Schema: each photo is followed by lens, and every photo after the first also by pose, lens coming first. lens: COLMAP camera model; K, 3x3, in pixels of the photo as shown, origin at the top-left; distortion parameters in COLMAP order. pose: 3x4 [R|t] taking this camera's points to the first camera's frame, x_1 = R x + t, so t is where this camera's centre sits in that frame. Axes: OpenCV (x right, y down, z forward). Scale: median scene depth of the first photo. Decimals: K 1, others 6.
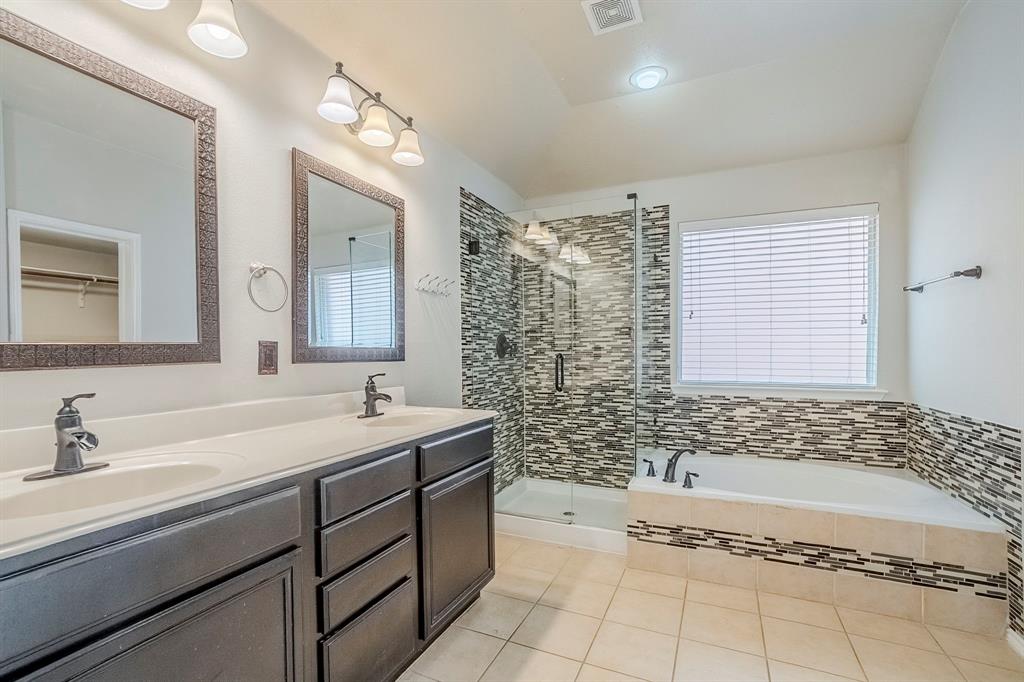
lens RADIAL K [[461.7, 0, 508.9], [0, 461.7, 353.9], [0, 0, 1]] dist [-0.059528, 0.025732]
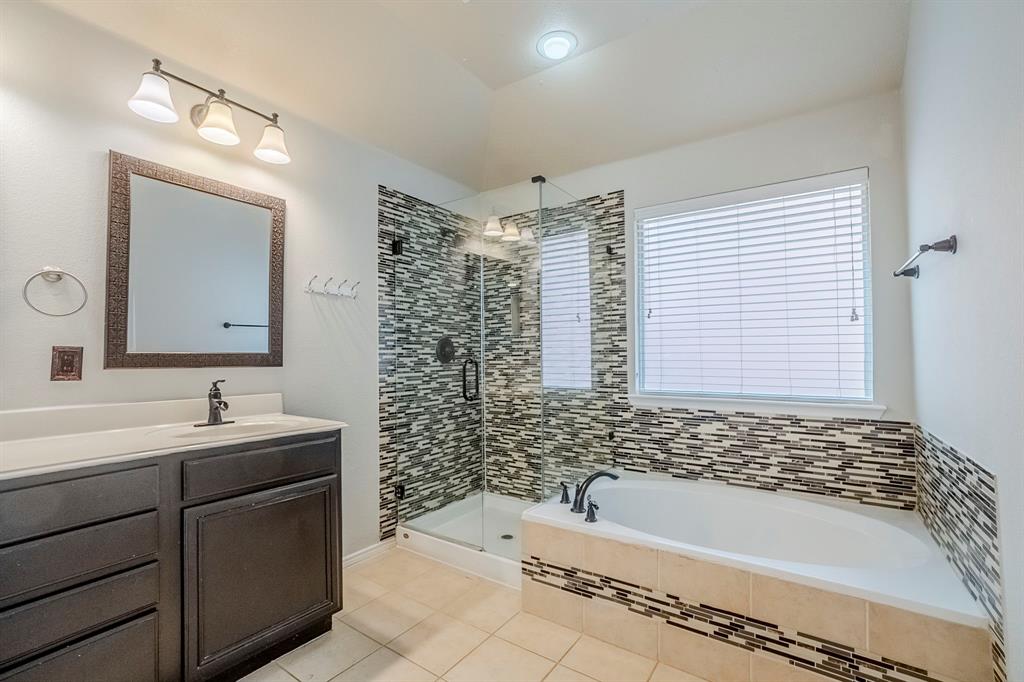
lens RADIAL K [[454.4, 0, 512.0], [0, 454.4, 341.0], [0, 0, 1]] dist [-0.056040, 0.023856]
pose [[0.984976, -0.006600, -0.172566, 0.313055], [0.000144, 0.999301, -0.037392, -0.002298], [0.172692, 0.036806, 0.984288, 0.126630]]
